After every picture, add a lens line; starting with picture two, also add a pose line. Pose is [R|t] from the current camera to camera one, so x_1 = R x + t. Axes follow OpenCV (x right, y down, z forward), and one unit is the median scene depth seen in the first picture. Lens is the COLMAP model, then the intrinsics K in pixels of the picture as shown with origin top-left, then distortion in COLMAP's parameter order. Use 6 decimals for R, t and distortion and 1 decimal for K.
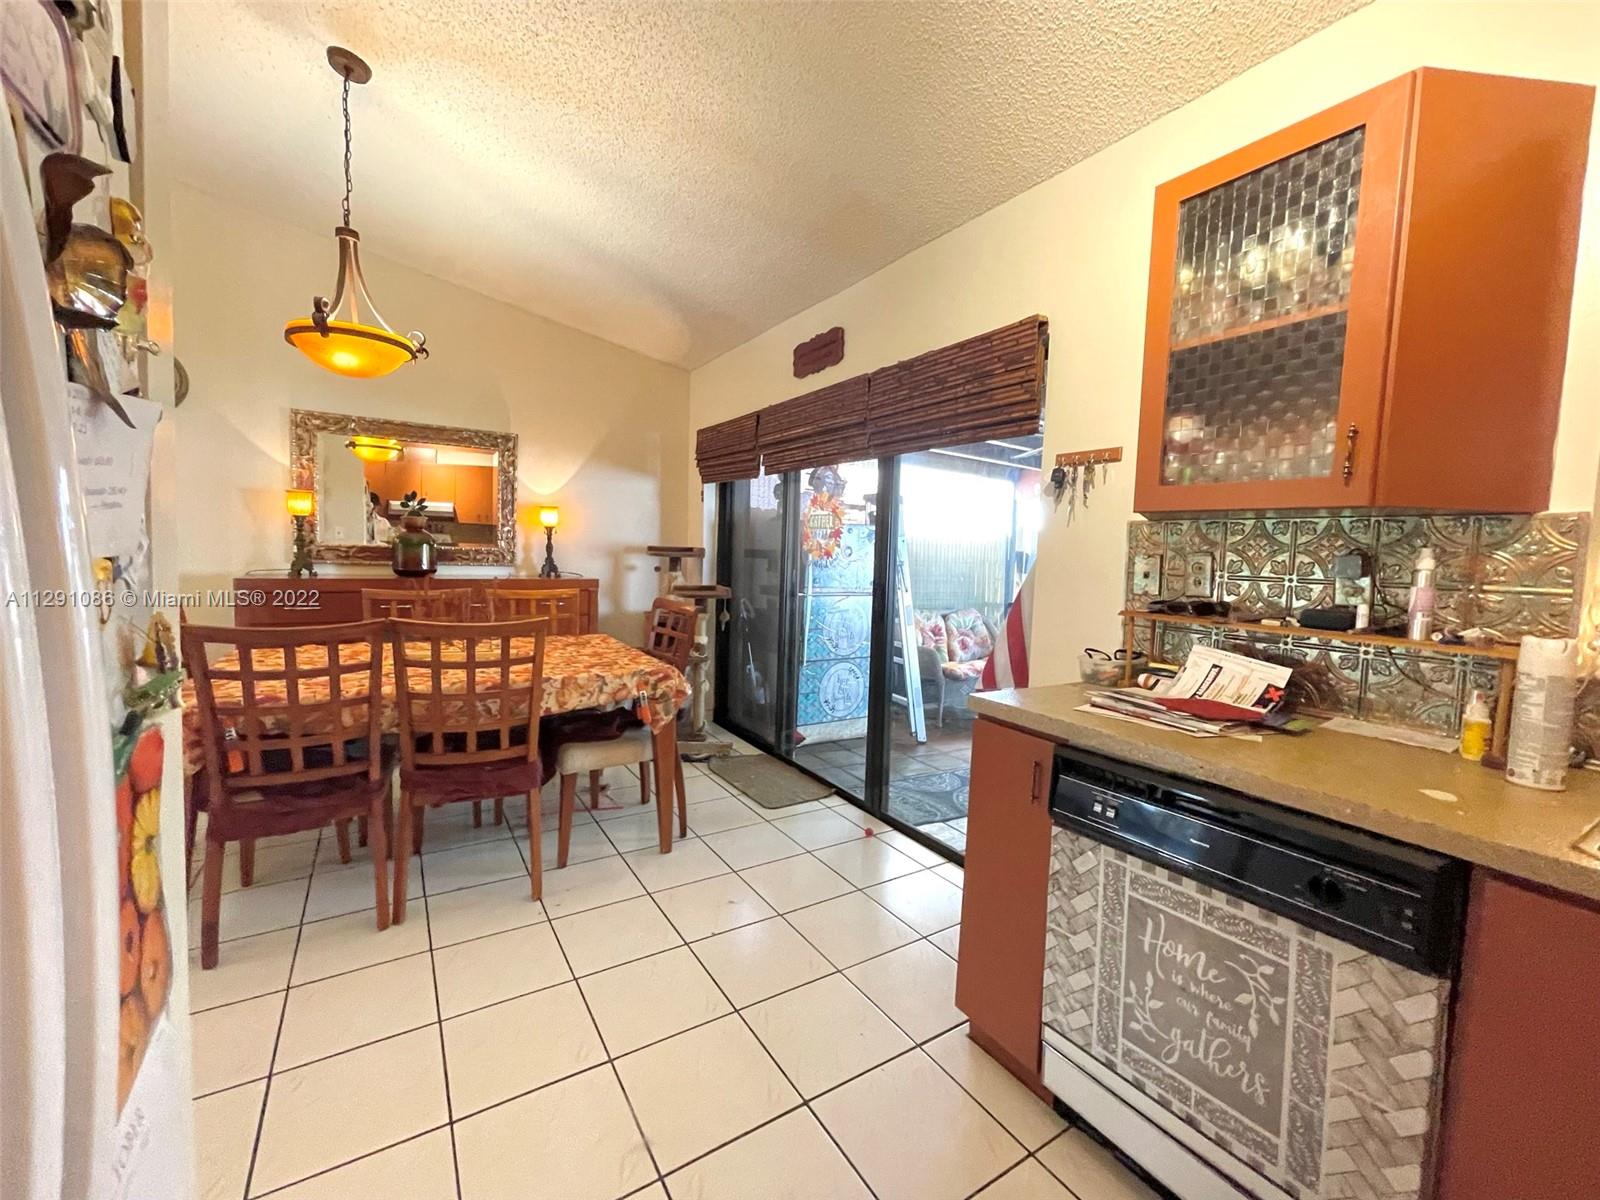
lens RADIAL K [[650.7, 0, 798.1], [0, 650.7, 595.5], [0, 0, 1]] dist [-0.001840, 0.000451]
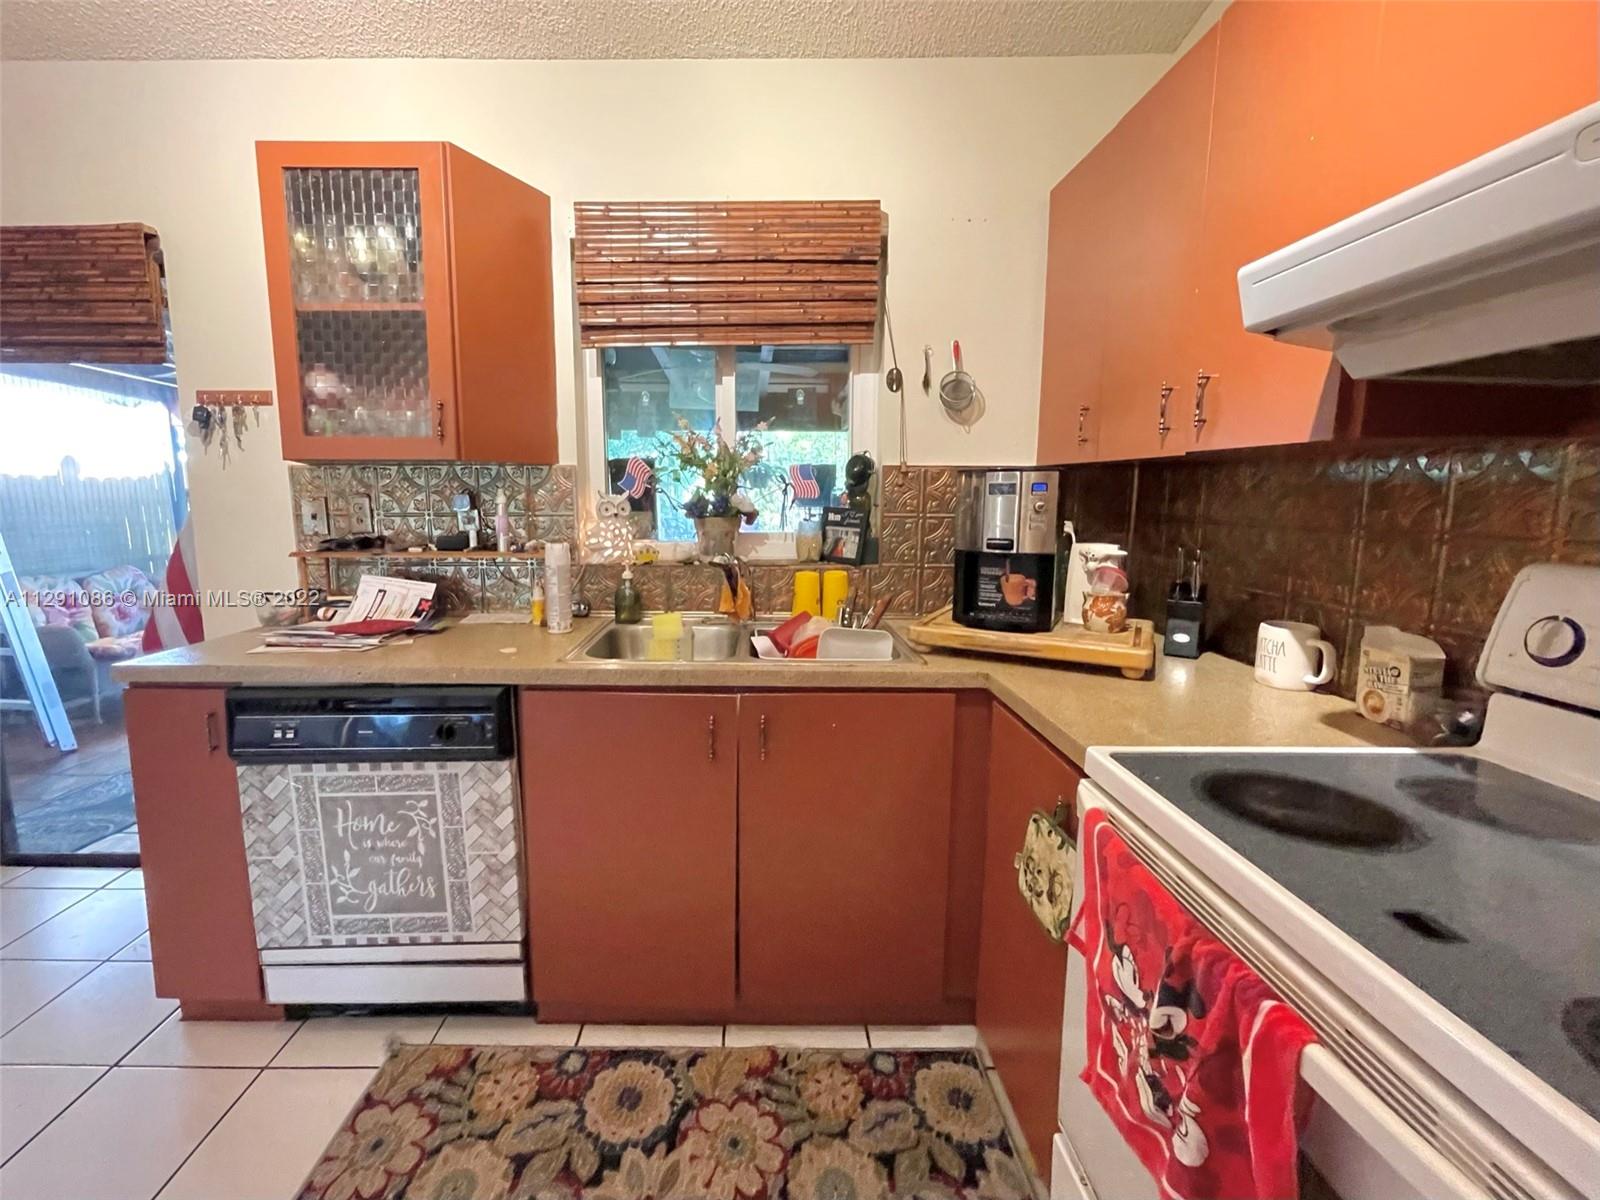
lens RADIAL K [[679.6, 0, 744.2], [0, 679.6, 581.5], [0, 0, 1]] dist [-0.003218, 0.006093]
pose [[0.545595, -0.143716, 0.825634, -0.018650], [0.078039, 0.989618, 0.120691, -0.006376], [-0.834407, -0.001417, 0.551146, -0.239658]]
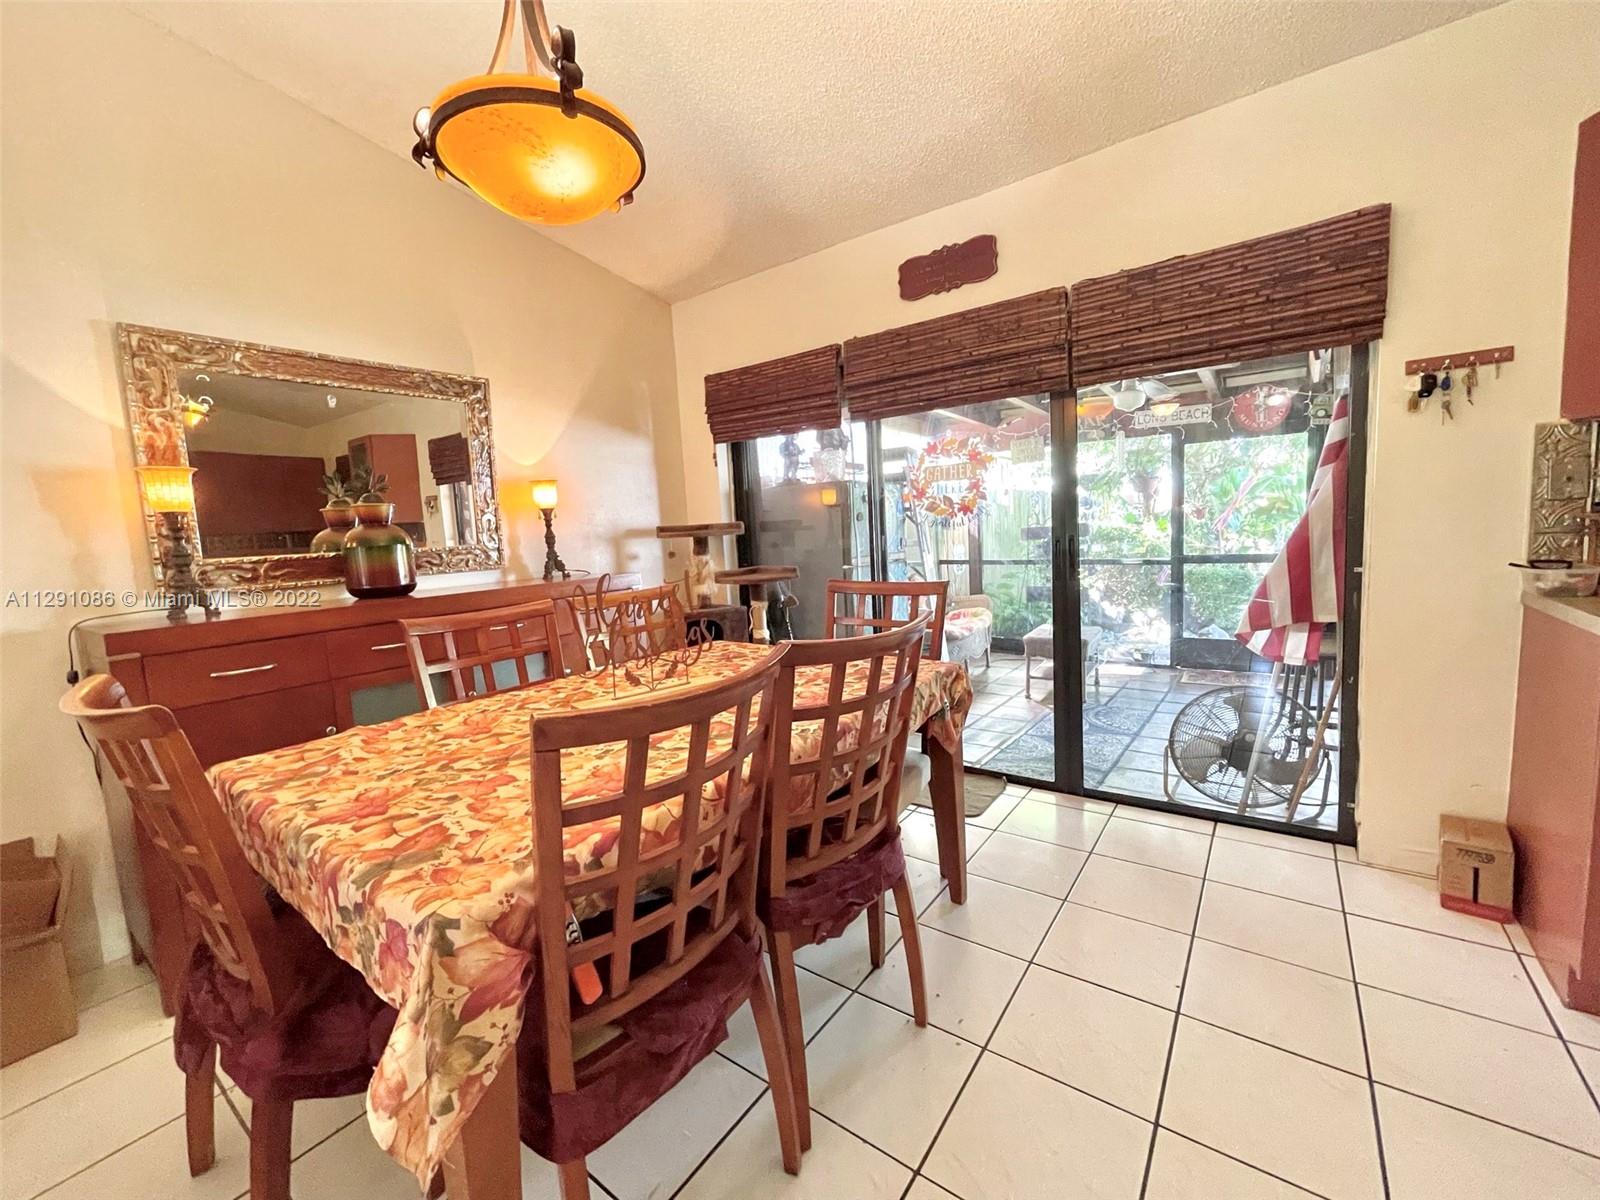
lens RADIAL K [[650.7, 0, 798.1], [0, 650.7, 595.5], [0, 0, 1]] dist [-0.001840, 0.000451]
pose [[0.926638, -0.122500, 0.355438, -1.029488], [0.112203, 0.992450, 0.049527, -0.039794], [-0.358822, -0.006012, 0.933387, 0.601069]]
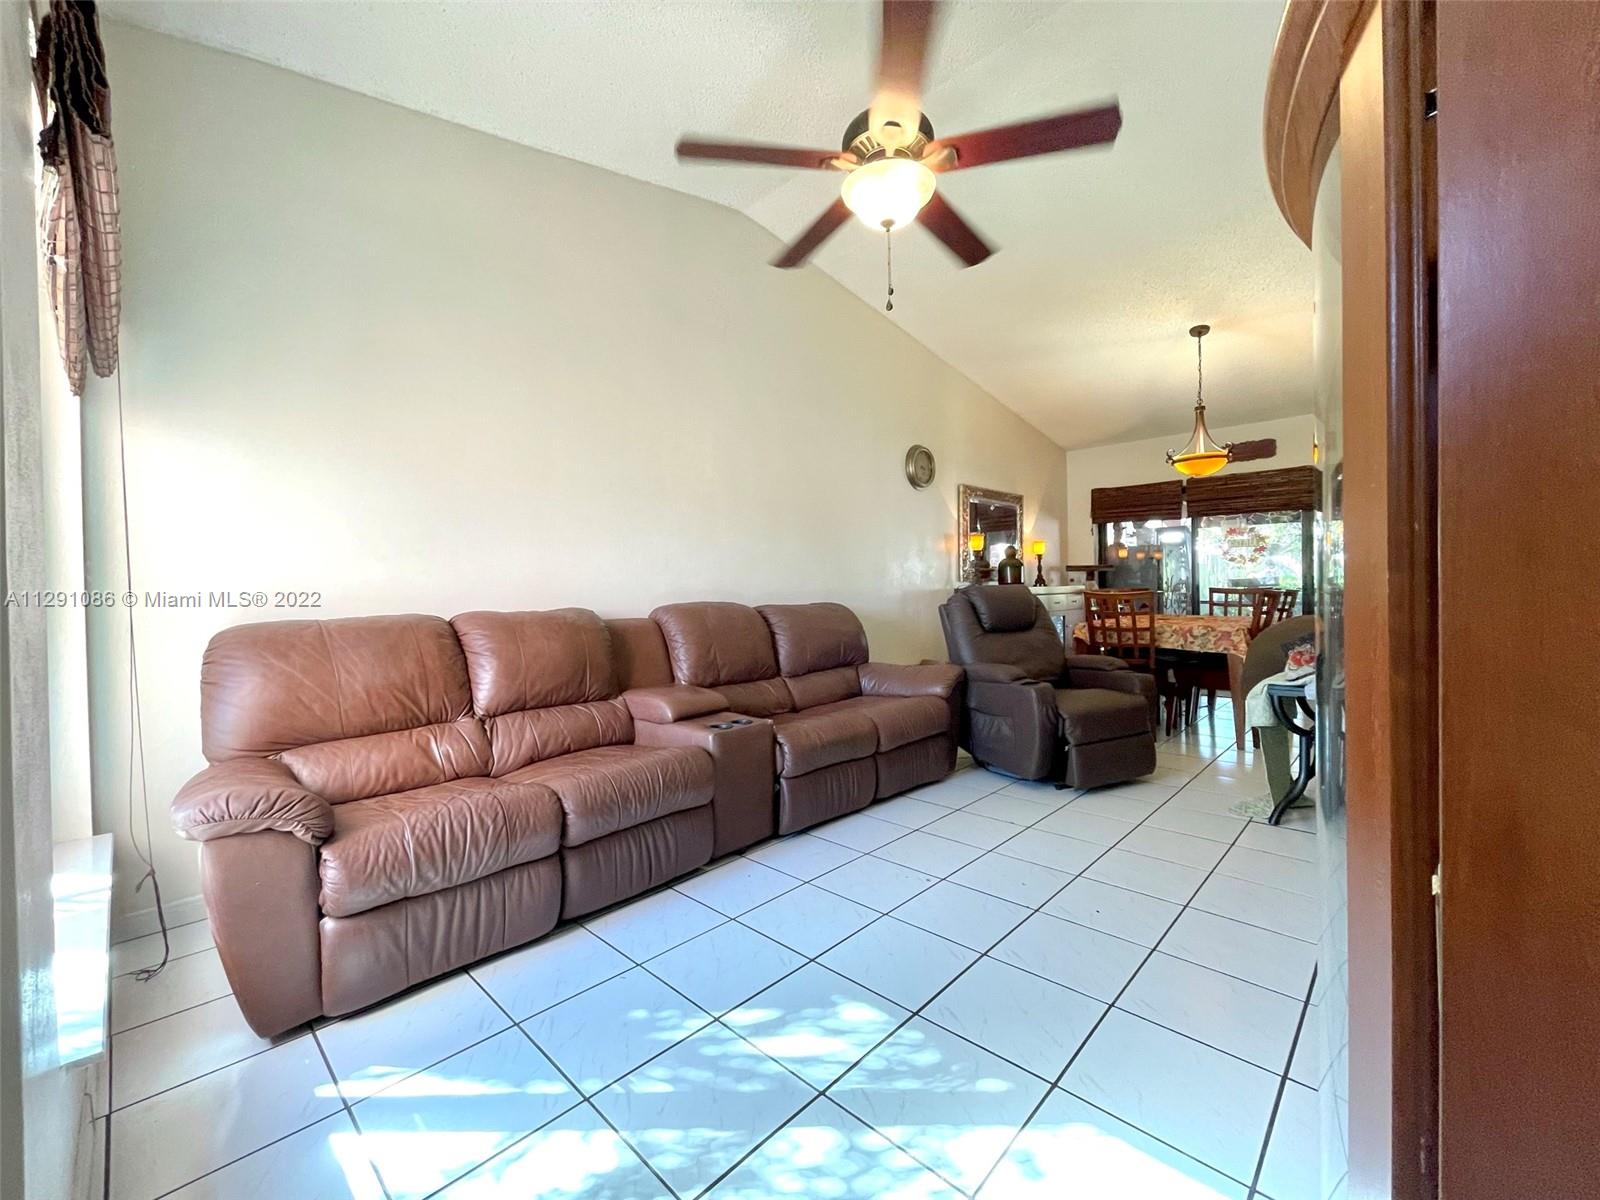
lens RADIAL K [[650.7, 0, 798.1], [0, 650.7, 595.5], [0, 0, 1]] dist [-0.001840, 0.000451]
pose [[0.970763, -0.051106, 0.234535, -3.422183], [0.065319, 0.996443, -0.053235, 0.094025], [-0.230980, 0.066998, 0.970649, -0.934270]]
